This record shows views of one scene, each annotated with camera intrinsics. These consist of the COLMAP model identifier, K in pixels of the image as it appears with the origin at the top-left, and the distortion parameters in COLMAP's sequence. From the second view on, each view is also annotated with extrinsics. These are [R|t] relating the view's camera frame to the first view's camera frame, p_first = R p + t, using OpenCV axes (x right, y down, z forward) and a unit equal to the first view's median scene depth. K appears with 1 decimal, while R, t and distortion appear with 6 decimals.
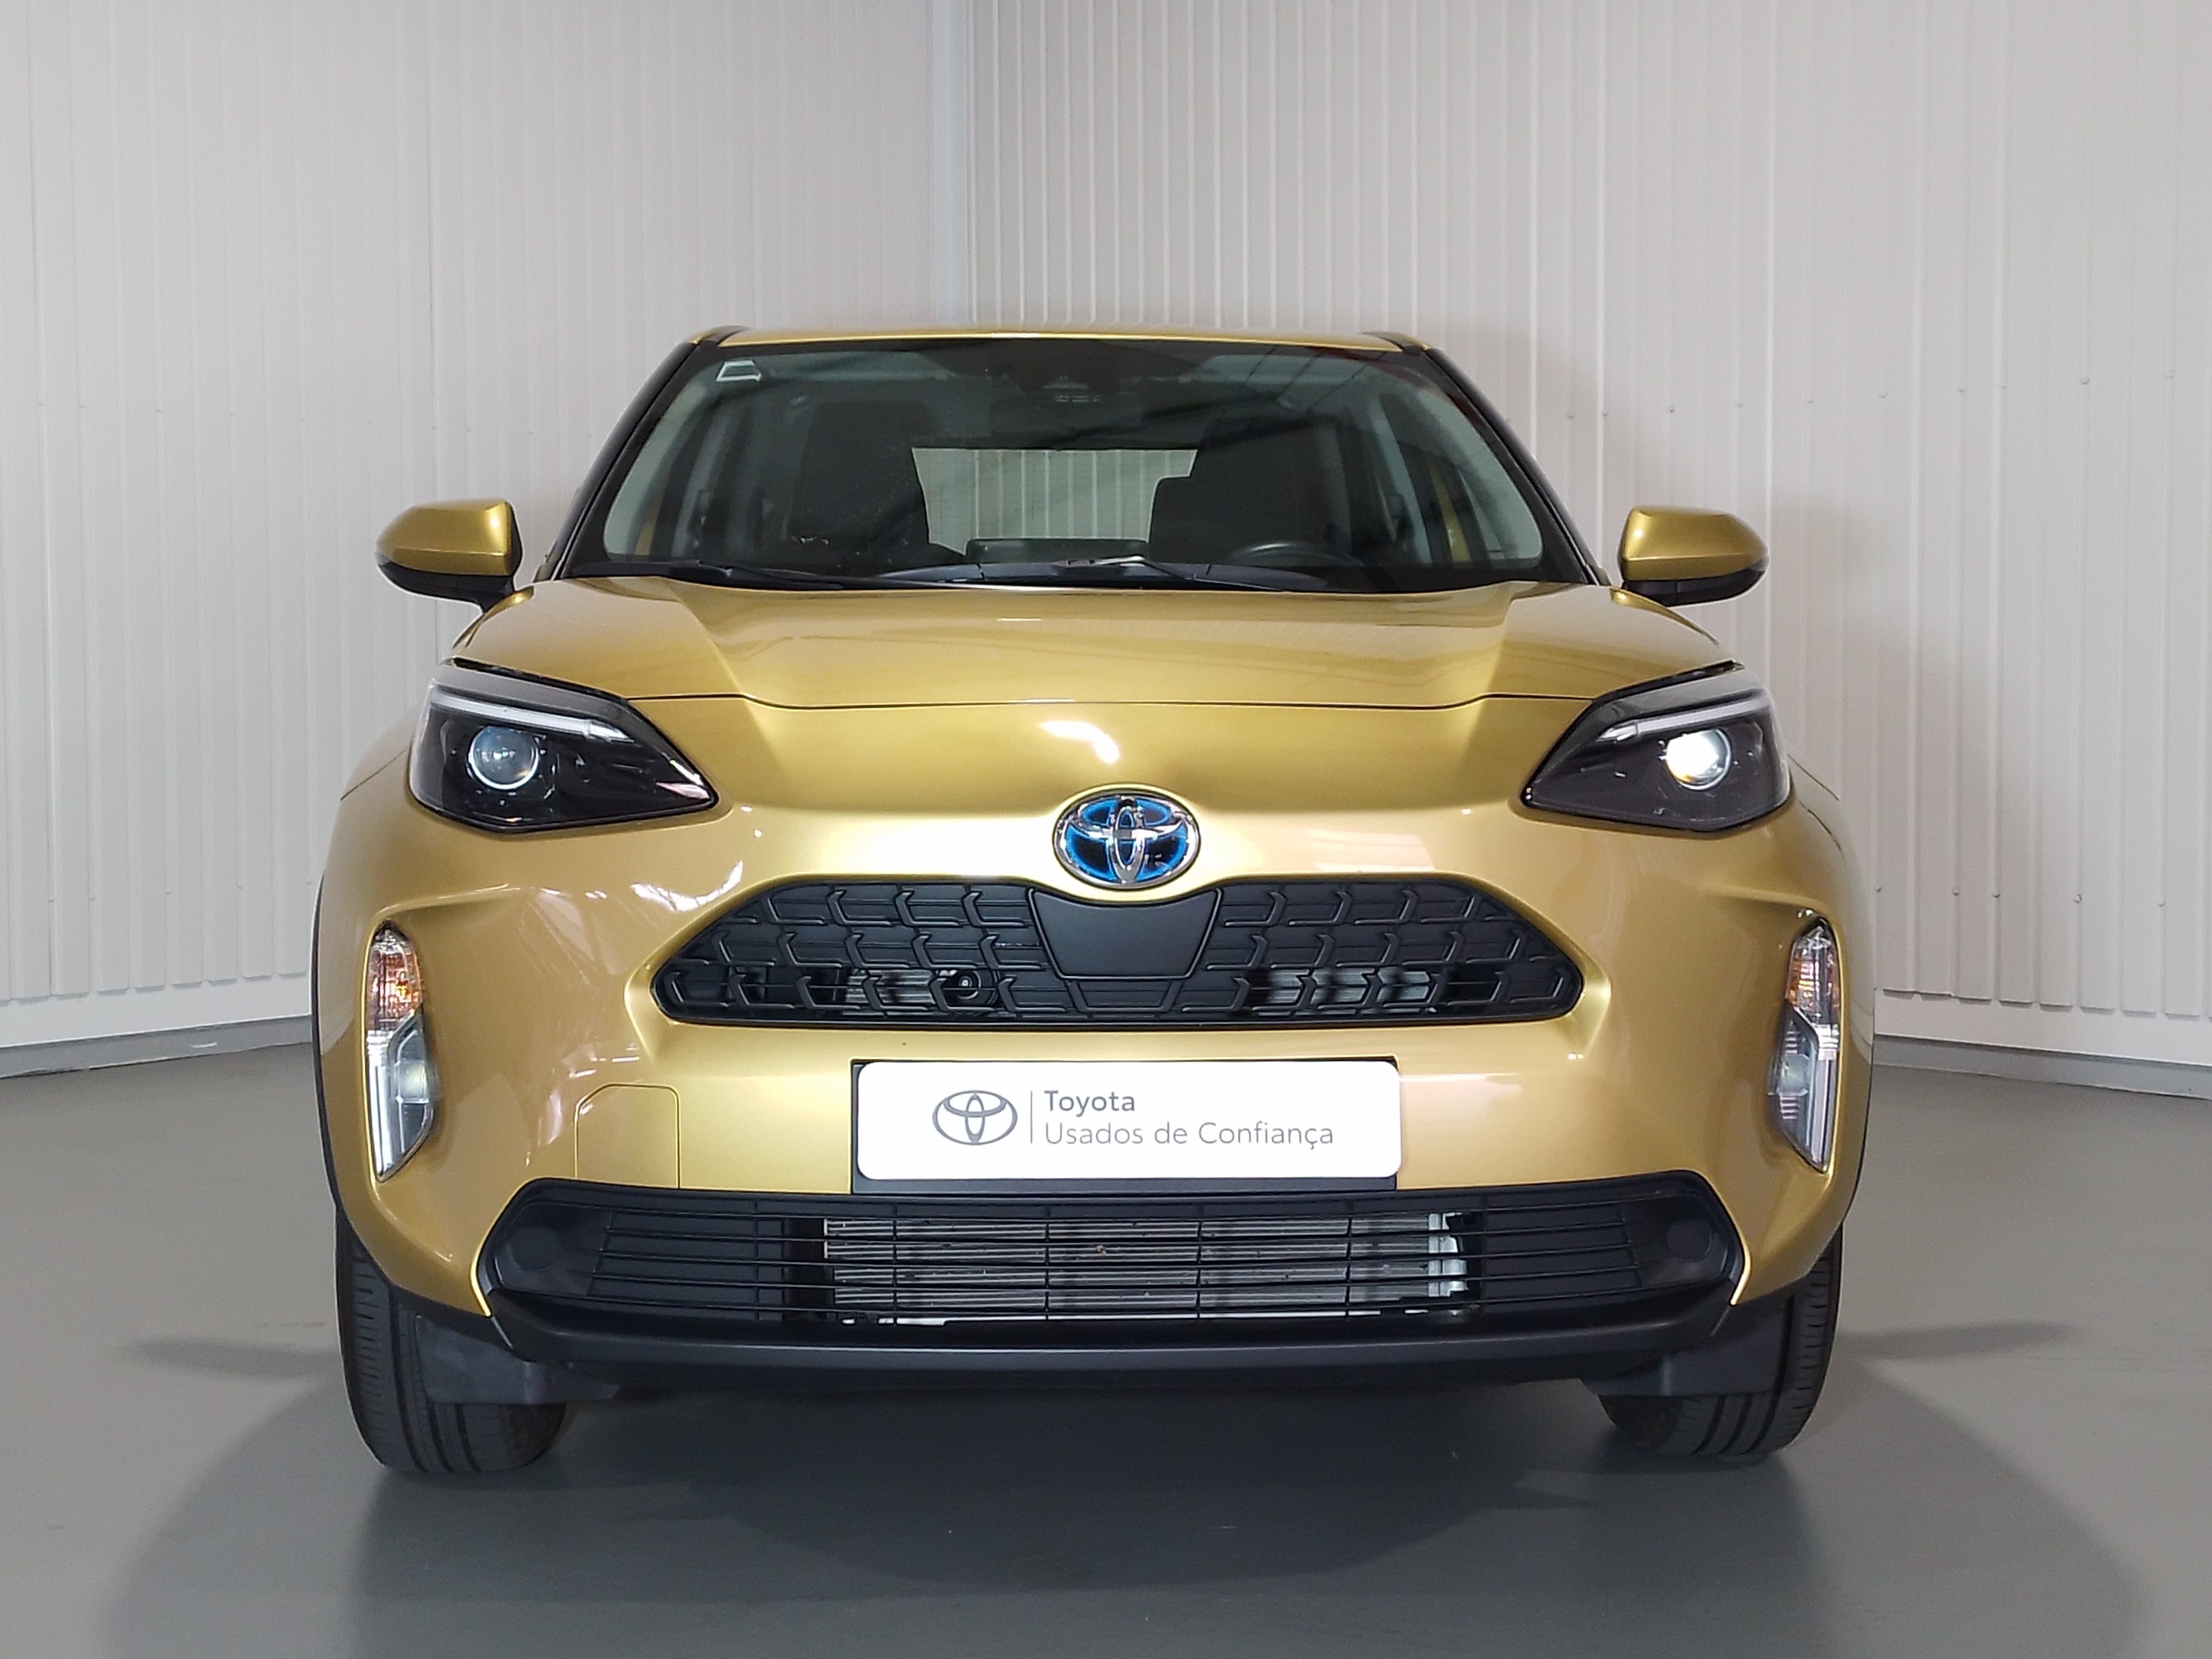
lens RADIAL K [[2315.2, 0, 1039.0], [0, 2315.2, 762.6], [0, 0, 1]] dist [0.074603, 0.000000]
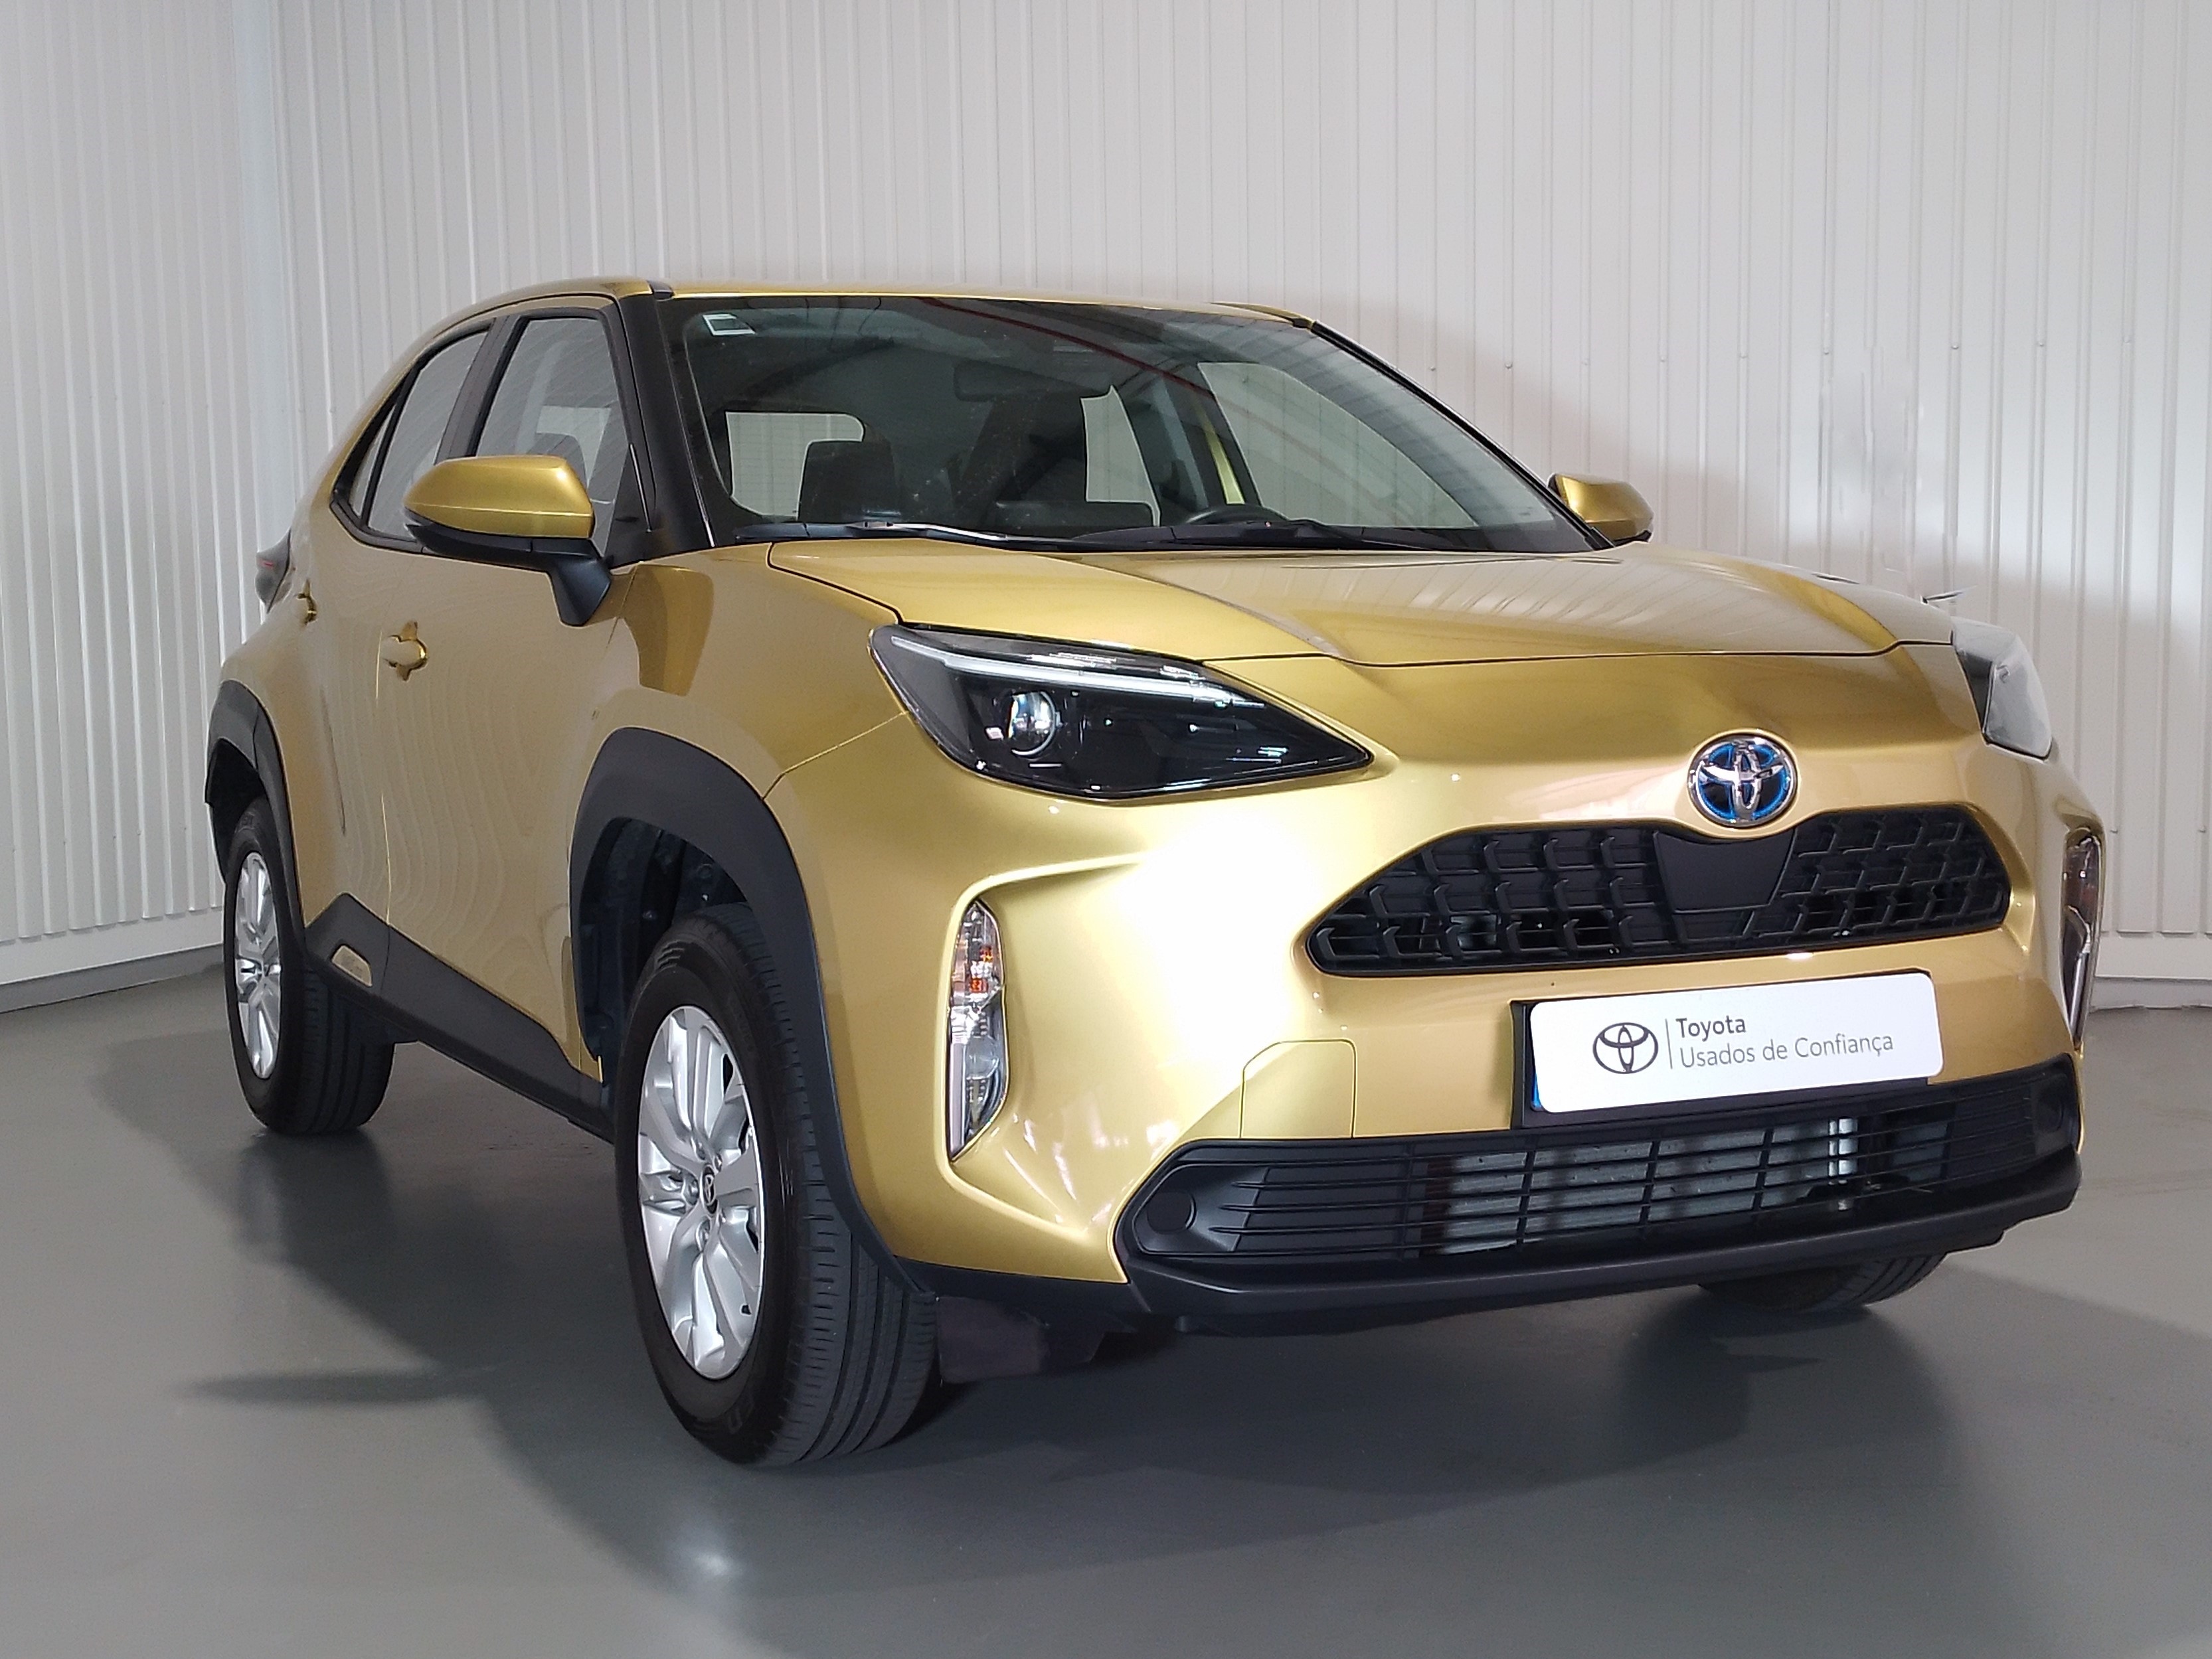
lens RADIAL K [[2314.6, 0, 1101.3], [0, 2314.6, 829.4], [0, 0, 1]] dist [0.074603, 0.000000]
pose [[0.949520, -0.043205, 0.310718, -0.576384], [0.029914, 0.998427, 0.047415, -0.003991], [-0.312278, -0.035727, 0.949319, 0.070815]]
